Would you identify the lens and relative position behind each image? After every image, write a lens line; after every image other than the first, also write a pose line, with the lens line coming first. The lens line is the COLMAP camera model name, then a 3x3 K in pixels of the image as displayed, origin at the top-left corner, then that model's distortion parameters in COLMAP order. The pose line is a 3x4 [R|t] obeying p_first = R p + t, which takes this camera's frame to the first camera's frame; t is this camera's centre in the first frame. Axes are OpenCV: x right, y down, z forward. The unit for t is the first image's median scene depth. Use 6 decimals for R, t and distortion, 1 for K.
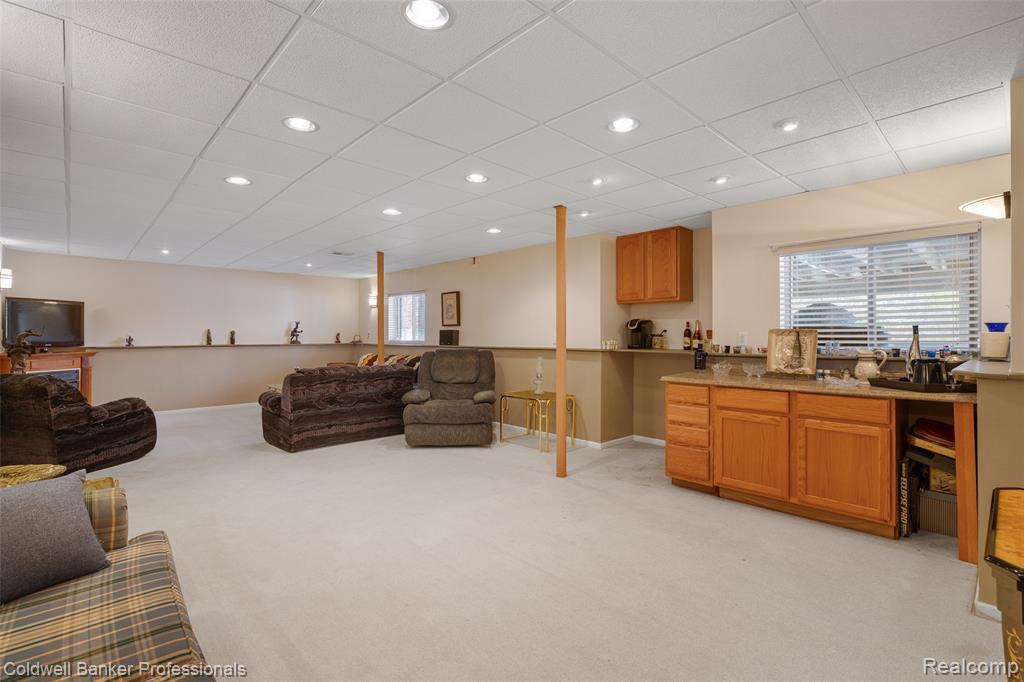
lens RADIAL K [[466.2, 0, 514.9], [0, 466.2, 331.5], [0, 0, 1]] dist [-0.002968, -0.000280]
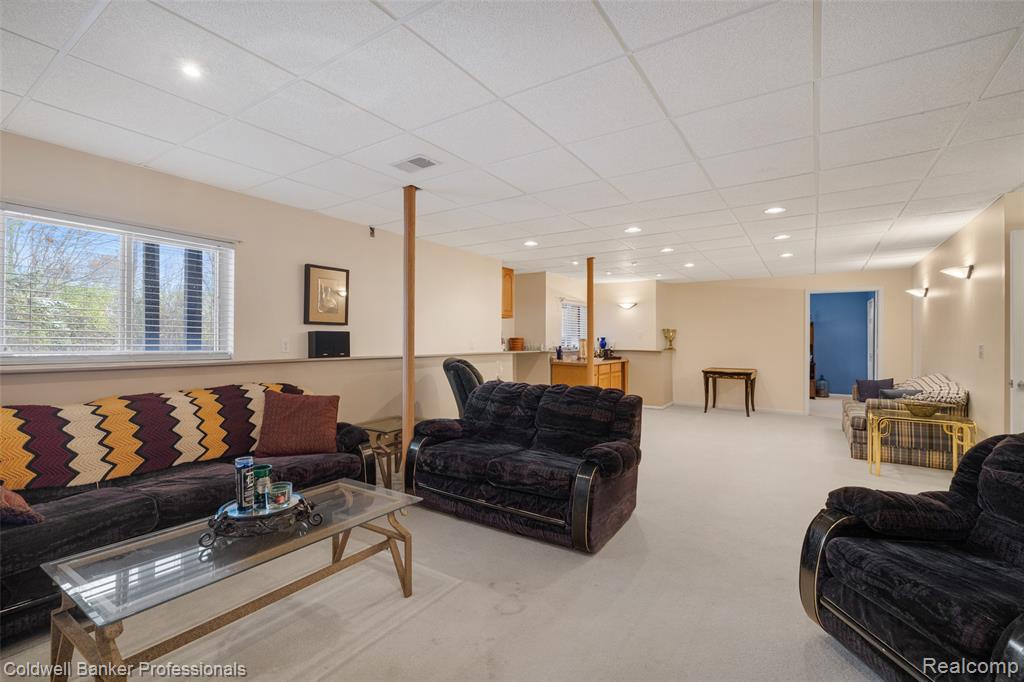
lens RADIAL K [[455.1, 0, 516.3], [0, 455.1, 339.8], [0, 0, 1]] dist [-0.000854, -0.000071]
pose [[-0.227656, 0.005927, 0.973724, -0.734532], [-0.008992, 0.999926, -0.008189, 0.009284], [-0.973700, -0.010620, -0.227586, 0.881608]]
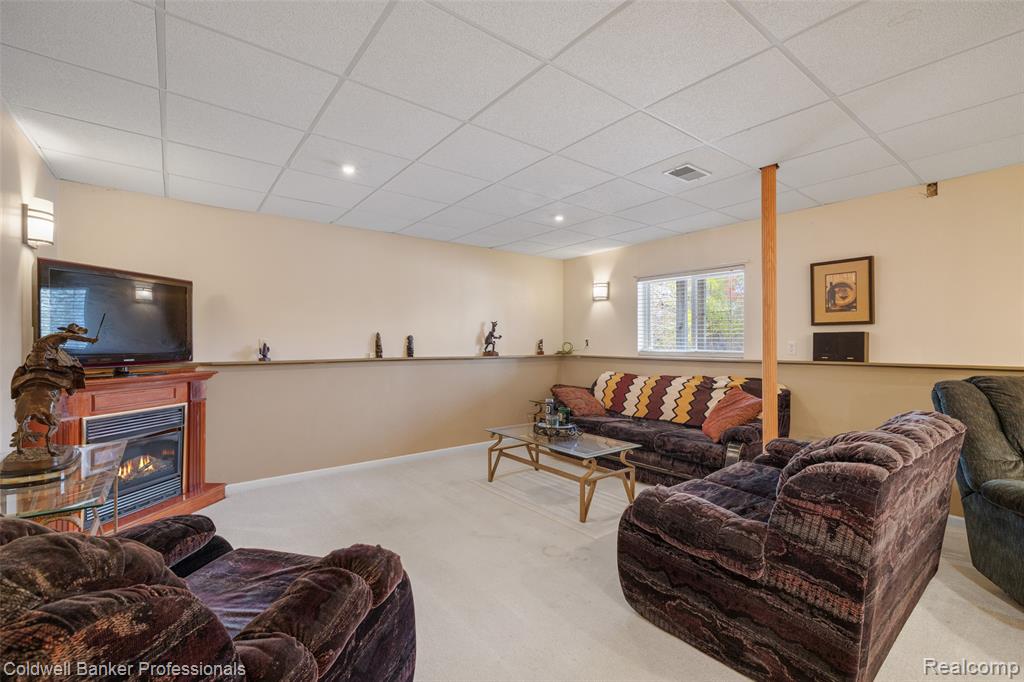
lens RADIAL K [[434.7, 0, 513.3], [0, 434.7, 343.7], [0, 0, 1]] dist [-0.000712, 0.000017]
pose [[0.995457, 0.001538, -0.095200, -0.449118], [-0.000843, 0.999973, 0.007342, 0.005904], [0.095209, -0.007228, 0.995431, 0.470959]]
